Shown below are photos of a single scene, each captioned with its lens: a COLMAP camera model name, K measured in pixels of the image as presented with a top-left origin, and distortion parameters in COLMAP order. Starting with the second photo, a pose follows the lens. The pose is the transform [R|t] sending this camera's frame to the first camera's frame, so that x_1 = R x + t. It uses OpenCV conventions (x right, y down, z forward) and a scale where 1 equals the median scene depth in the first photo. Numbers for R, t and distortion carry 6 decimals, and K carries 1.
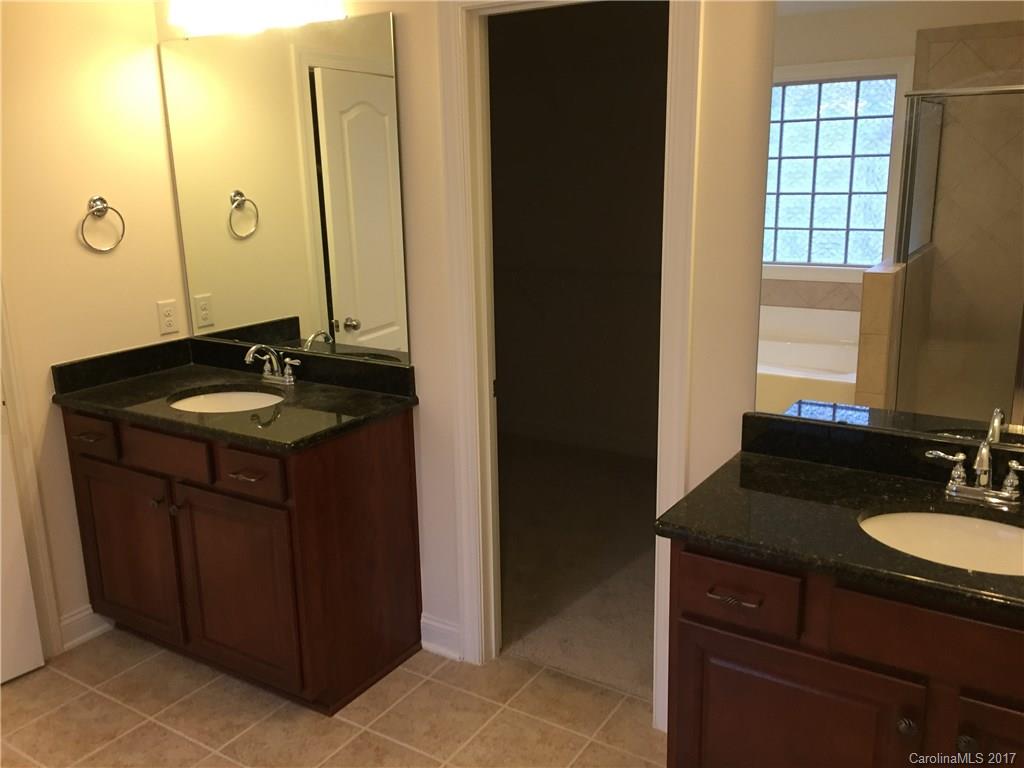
lens RADIAL K [[883.4, 0, 512.2], [0, 883.4, 383.6], [0, 0, 1]] dist [0.029190, -0.001518]
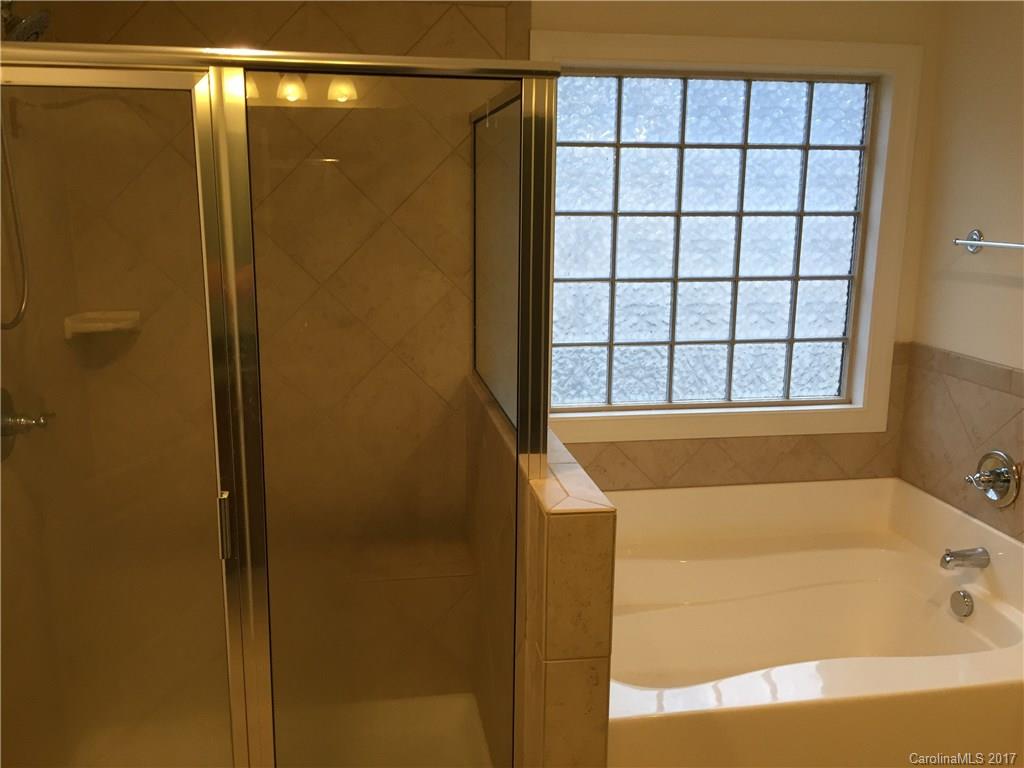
lens RADIAL K [[883.4, 0, 511.2], [0, 883.4, 384.4], [0, 0, 1]] dist [0.029190, -0.001518]
pose [[0.666159, 0.161737, -0.728061, 0.705995], [-0.192705, 0.980380, 0.041469, -0.149214], [0.720484, 0.112676, 0.684257, 0.540646]]
